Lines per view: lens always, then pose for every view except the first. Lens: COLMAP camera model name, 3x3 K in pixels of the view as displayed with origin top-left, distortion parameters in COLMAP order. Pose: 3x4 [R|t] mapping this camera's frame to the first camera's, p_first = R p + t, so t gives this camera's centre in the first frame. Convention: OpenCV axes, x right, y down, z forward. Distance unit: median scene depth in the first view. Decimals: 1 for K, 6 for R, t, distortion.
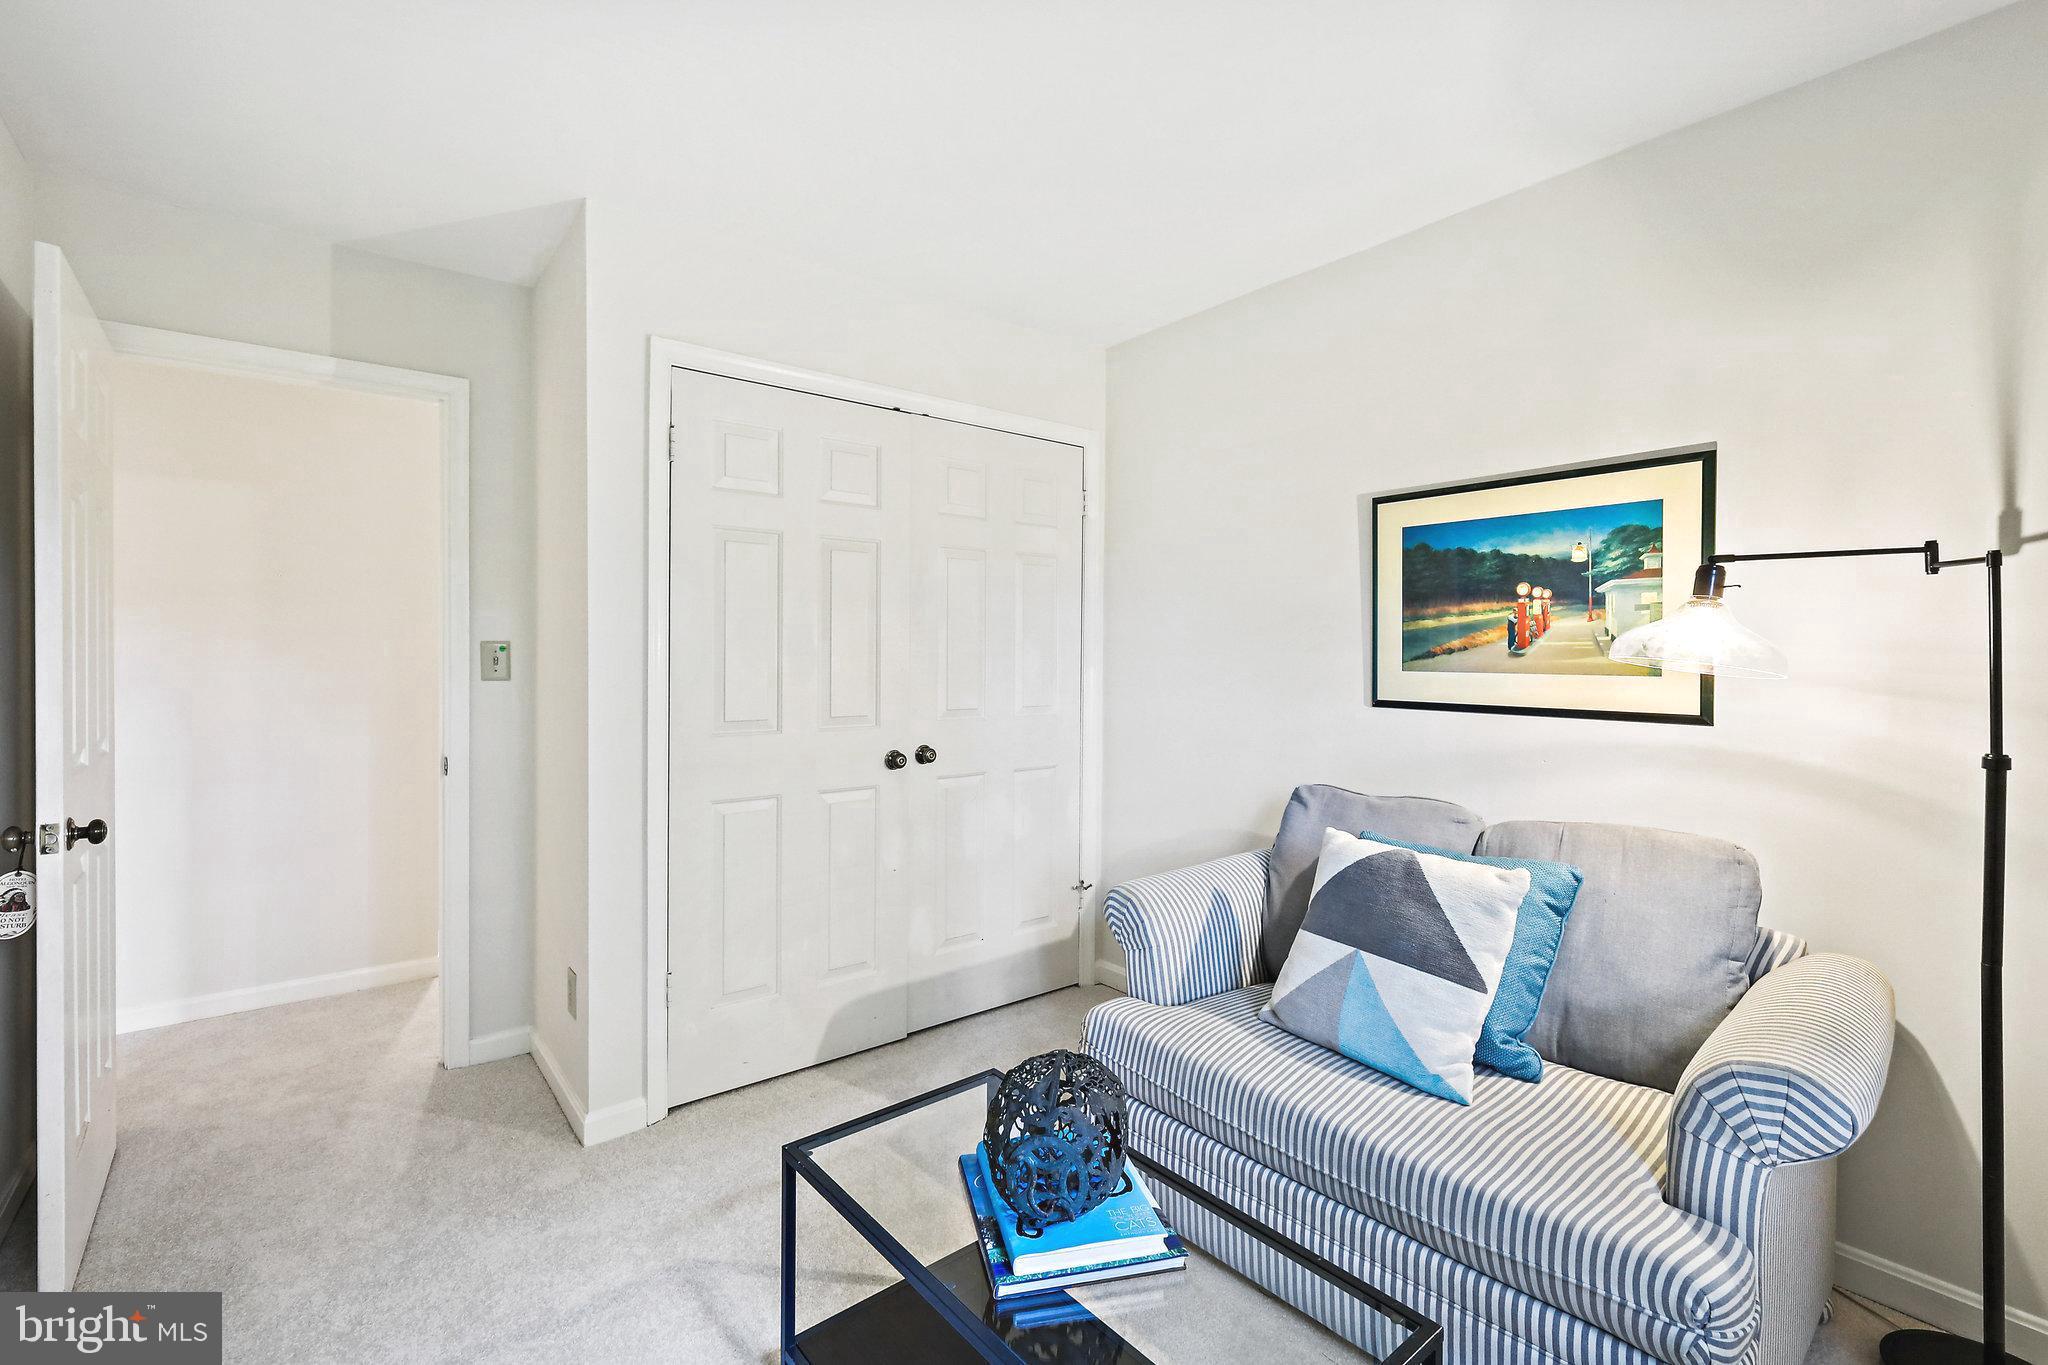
lens RADIAL K [[901.1, 0, 1032.4], [0, 901.1, 665.3], [0, 0, 1]] dist [0.002766, -0.000766]
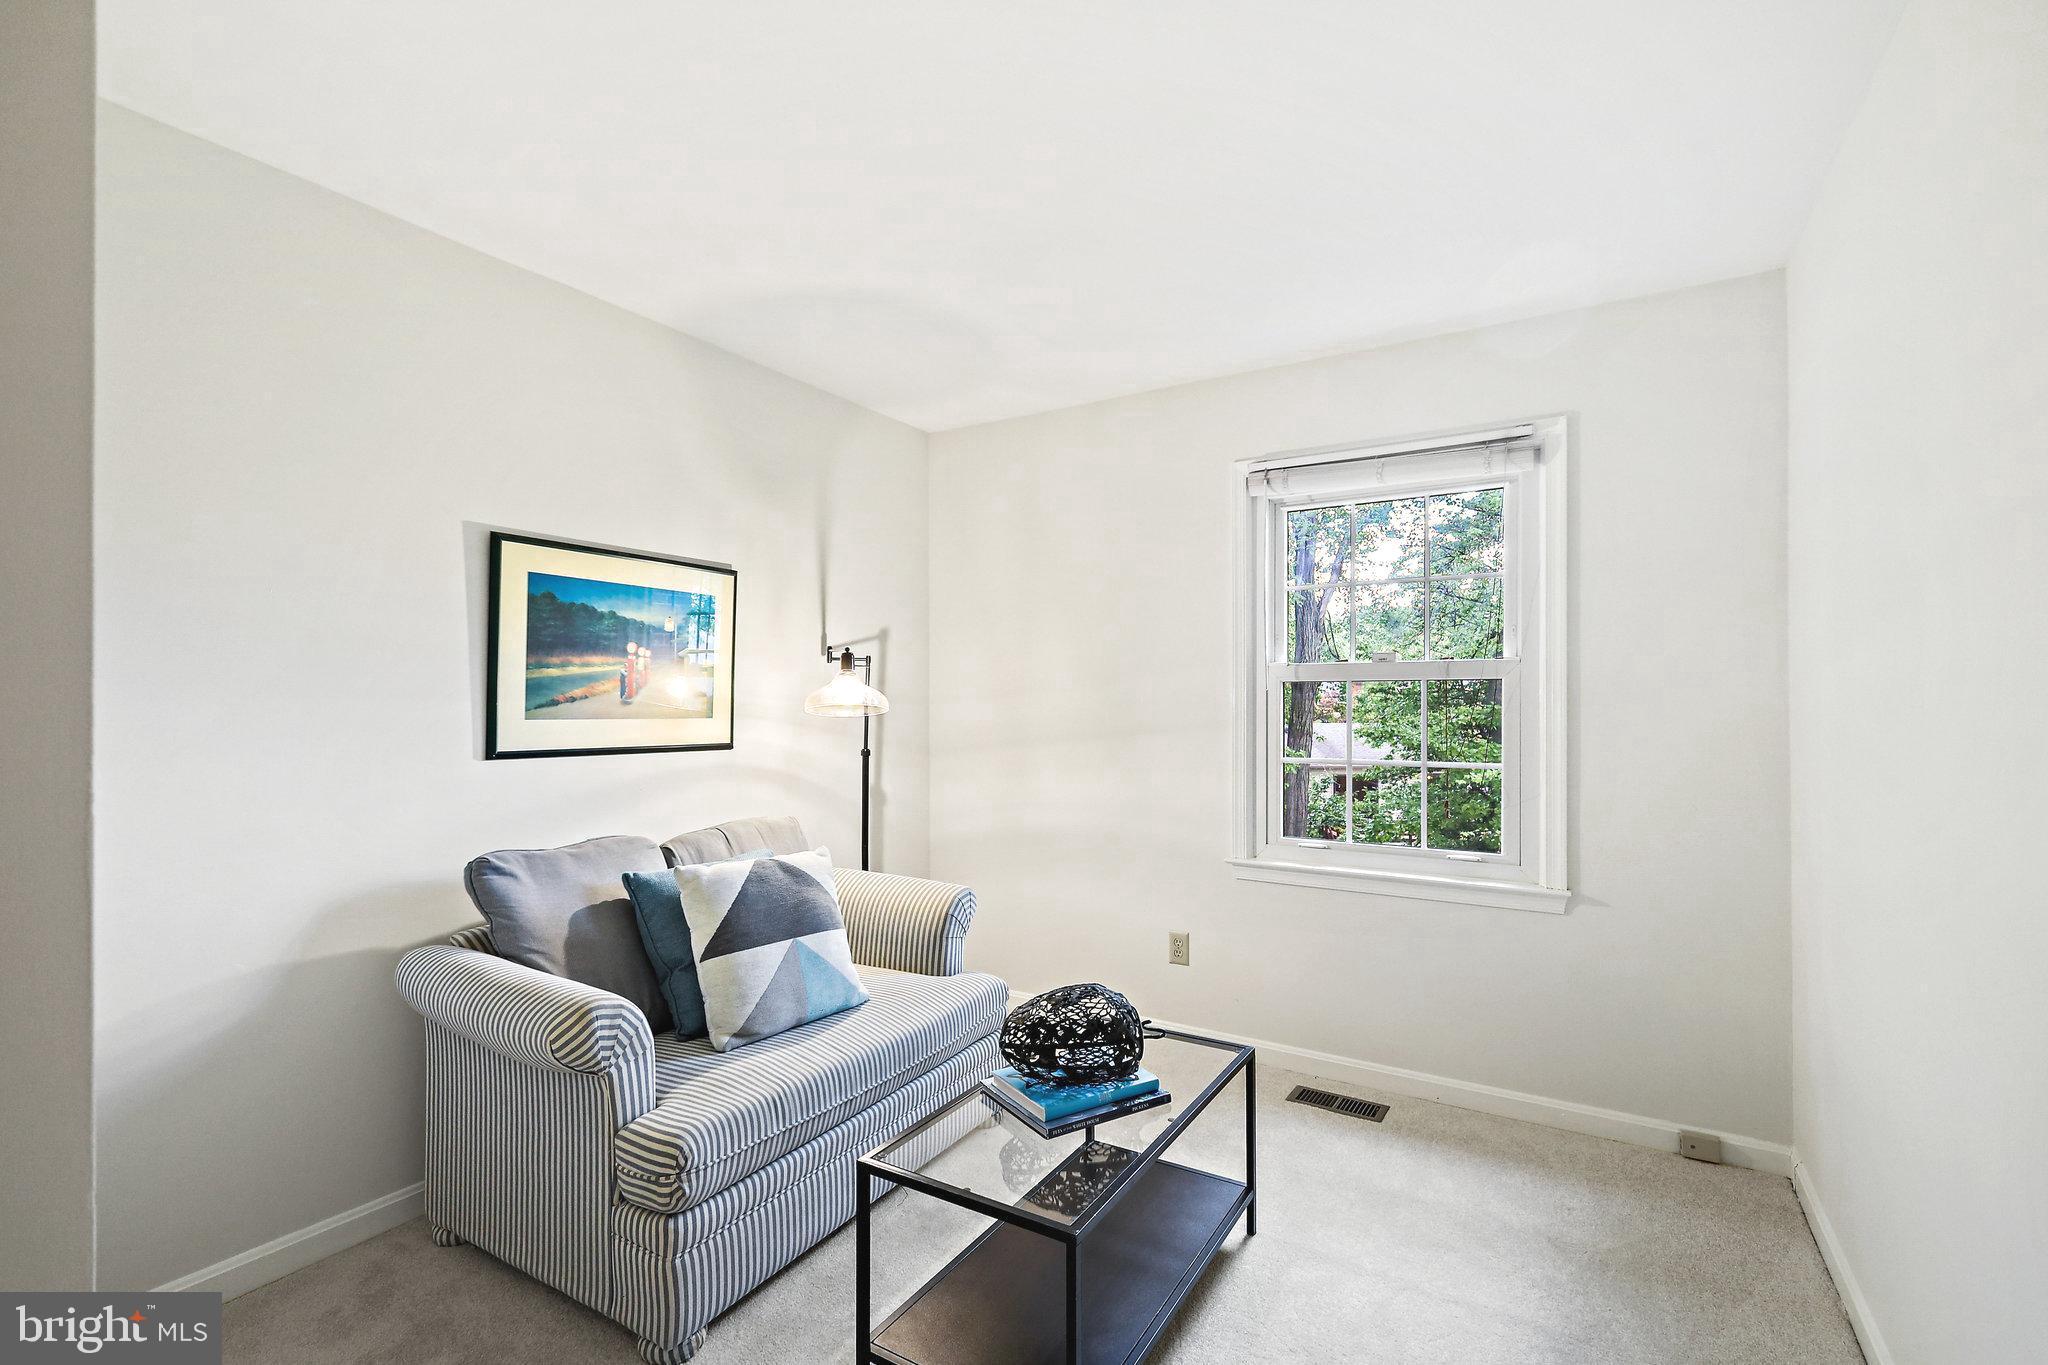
lens RADIAL K [[901.1, 0, 1031.8], [0, 901.1, 701.4], [0, 0, 1]] dist [0.002766, -0.000766]
pose [[-0.312812, 0.005724, 0.949798, -0.729506], [0.014943, 0.999888, -0.001105, -0.004349], [-0.949697, 0.013847, -0.312863, 0.846597]]
